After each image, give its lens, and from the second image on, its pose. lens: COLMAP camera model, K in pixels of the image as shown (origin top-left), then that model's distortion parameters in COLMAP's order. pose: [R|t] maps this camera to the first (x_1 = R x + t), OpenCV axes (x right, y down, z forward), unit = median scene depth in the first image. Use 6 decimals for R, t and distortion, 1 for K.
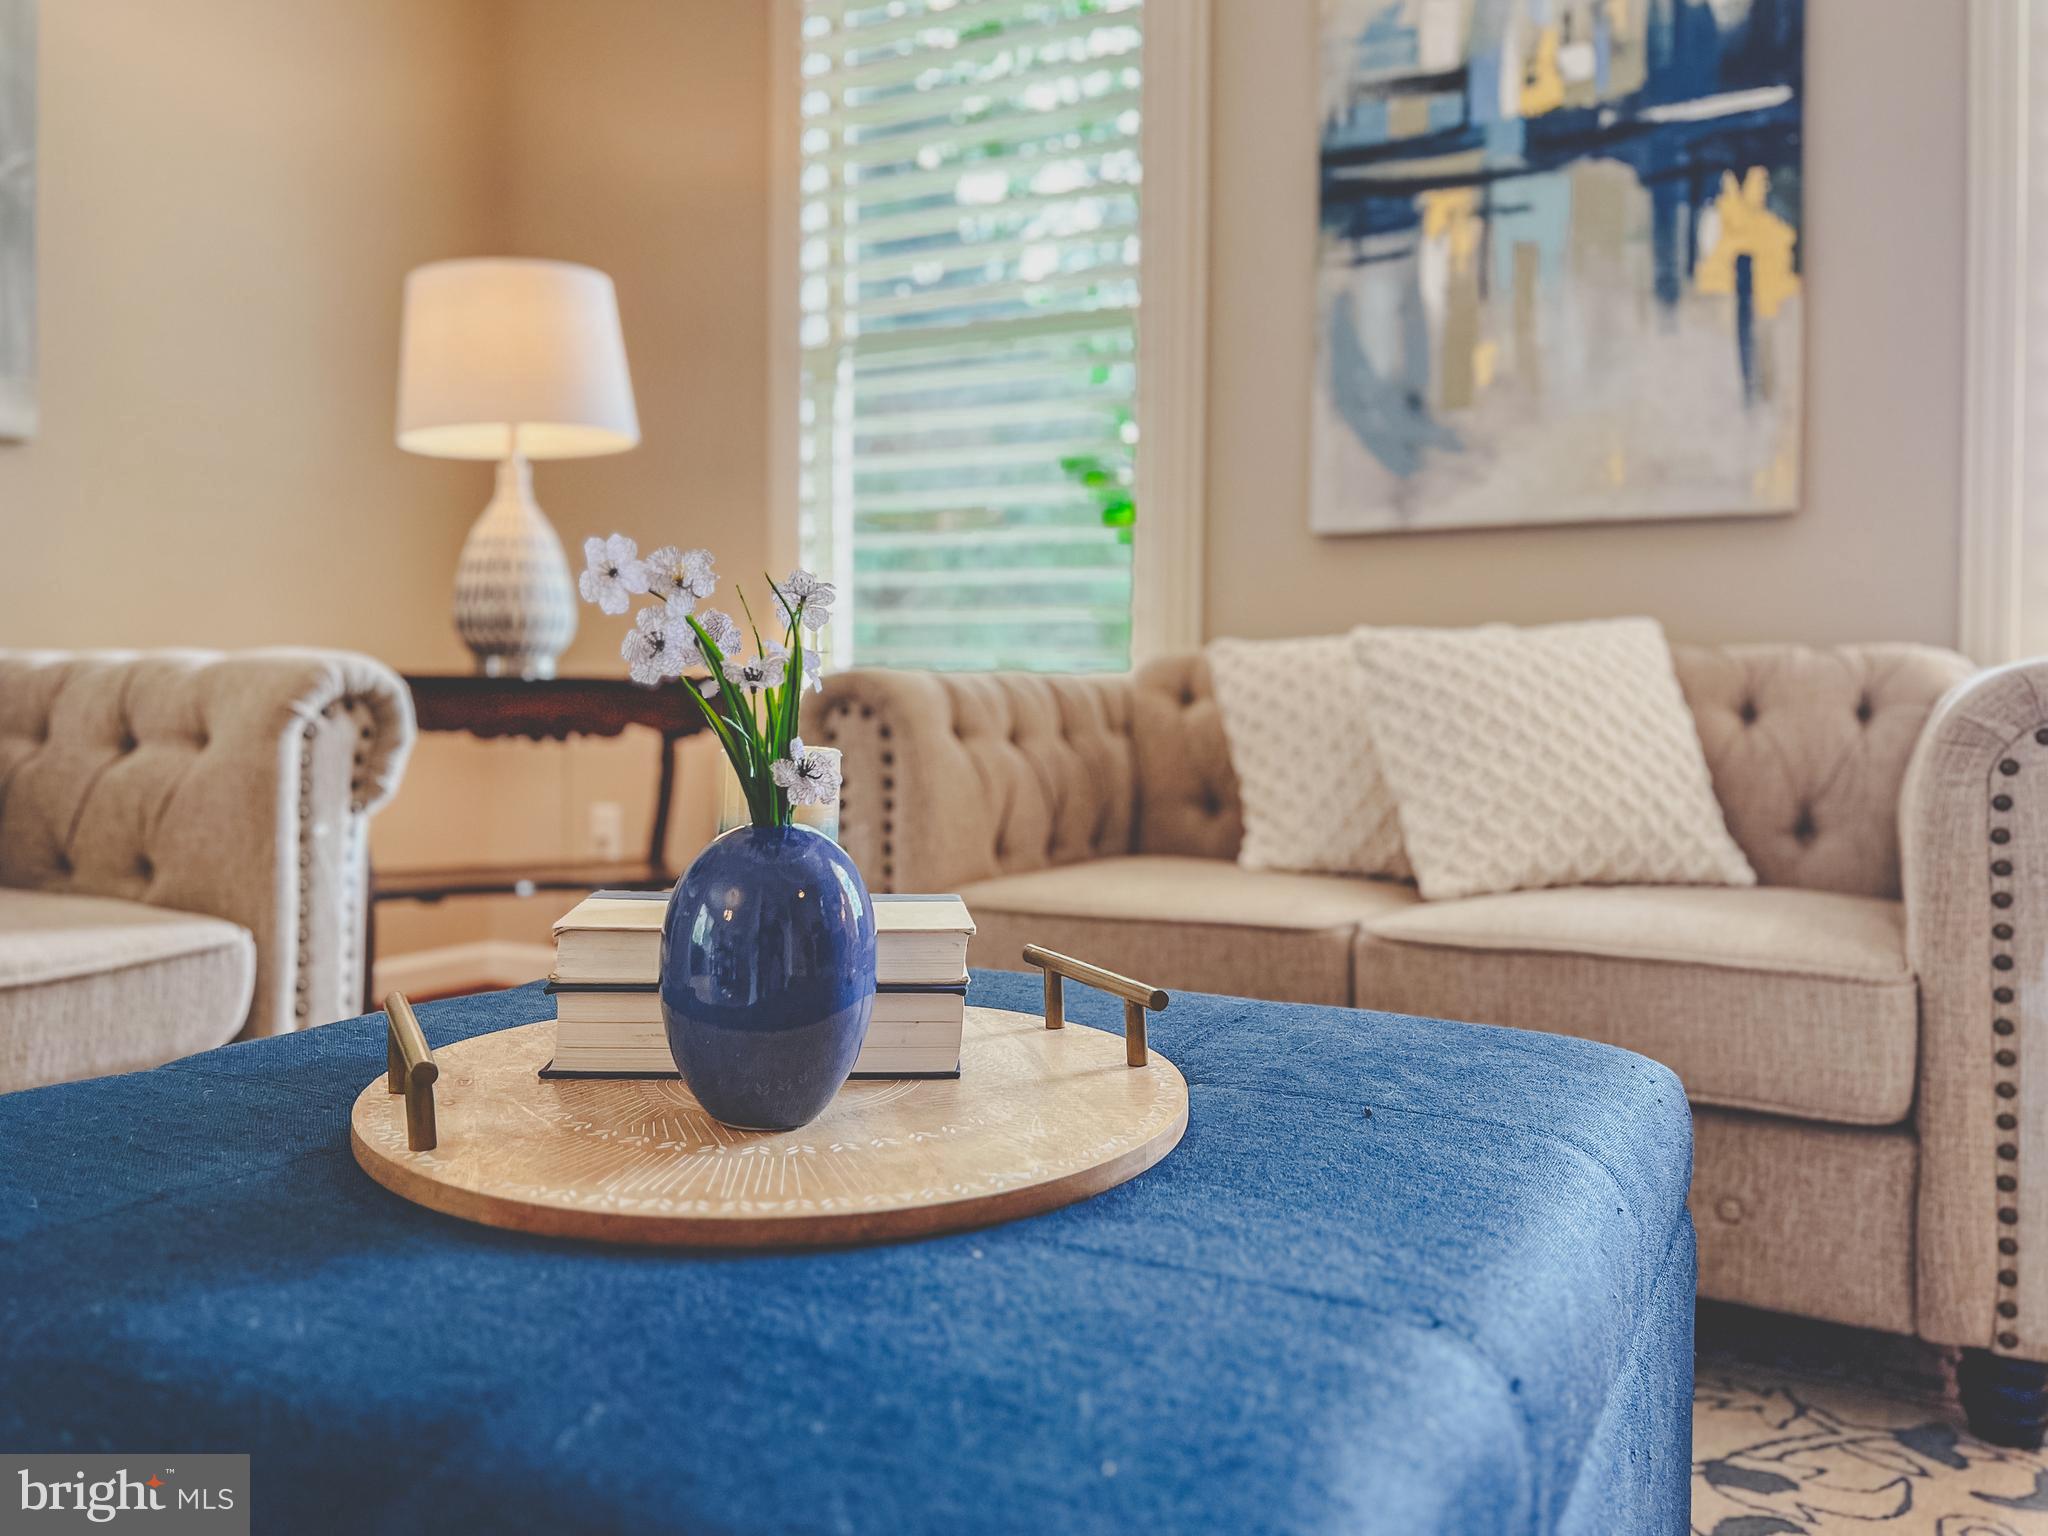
lens RADIAL K [[1667.3, 0, 1024.0], [0, 1667.3, 768.0], [0, 0, 1]] dist [-0.003111, -0.014748]
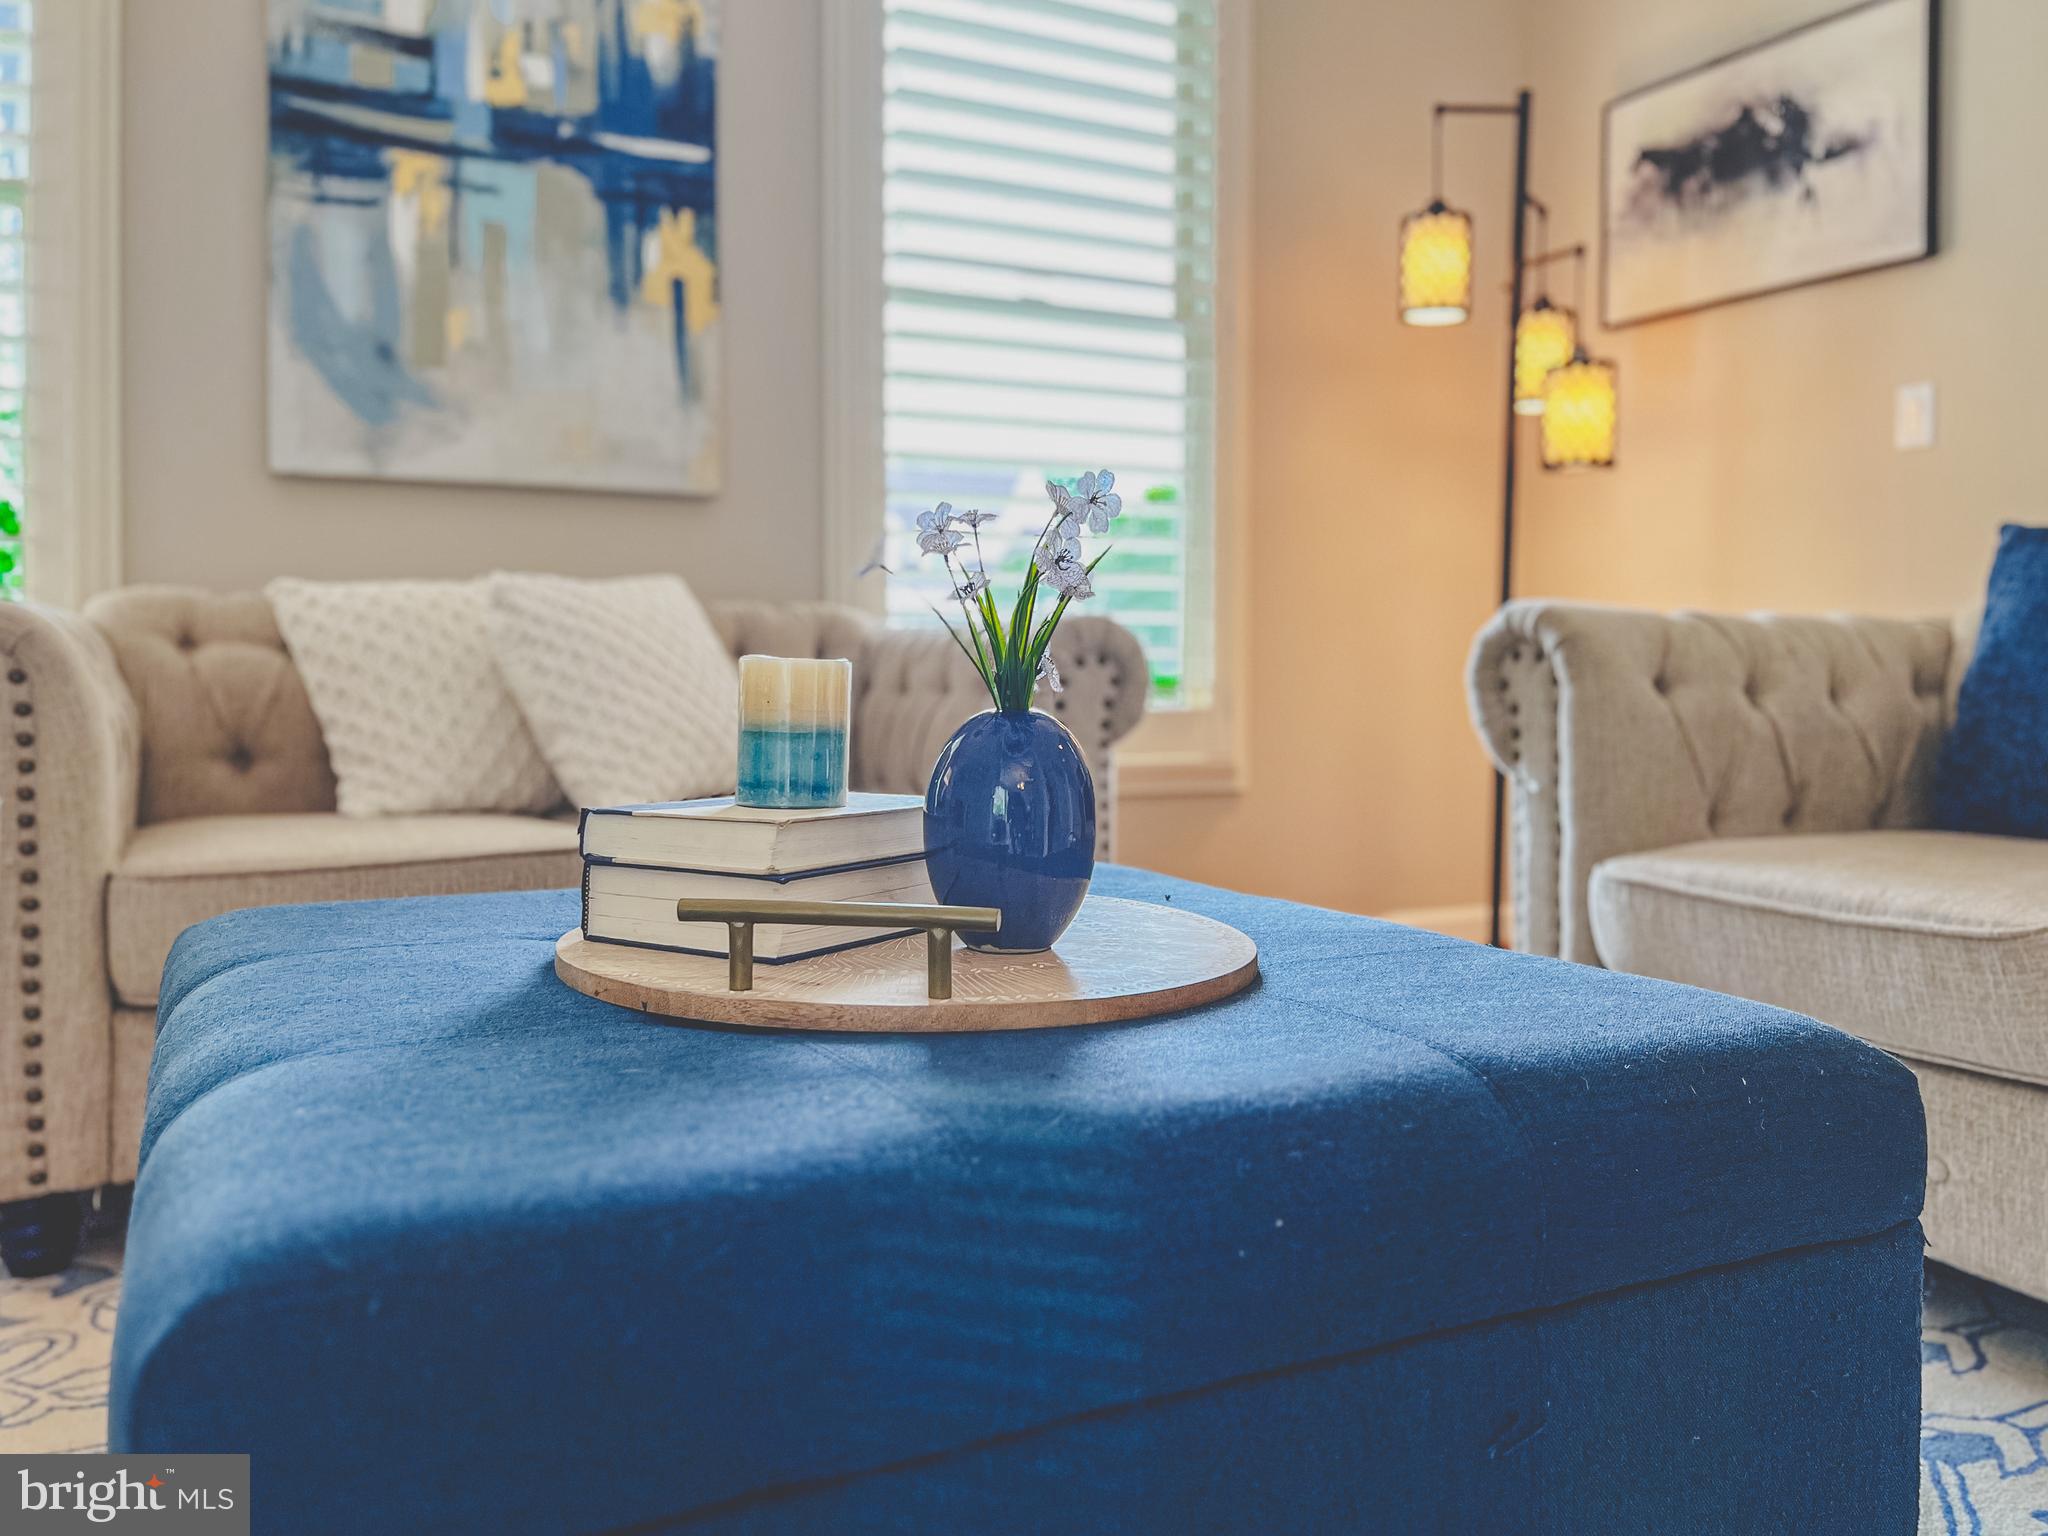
lens RADIAL K [[1667.3, 0, 1024.0], [0, 1667.3, 768.0], [0, 0, 1]] dist [-0.003111, -0.014748]
pose [[0.512892, -0.054376, 0.856729, -0.477096], [0.043885, 0.998348, 0.037092, 0.013042], [-0.857331, 0.018573, 0.514431, 0.159087]]
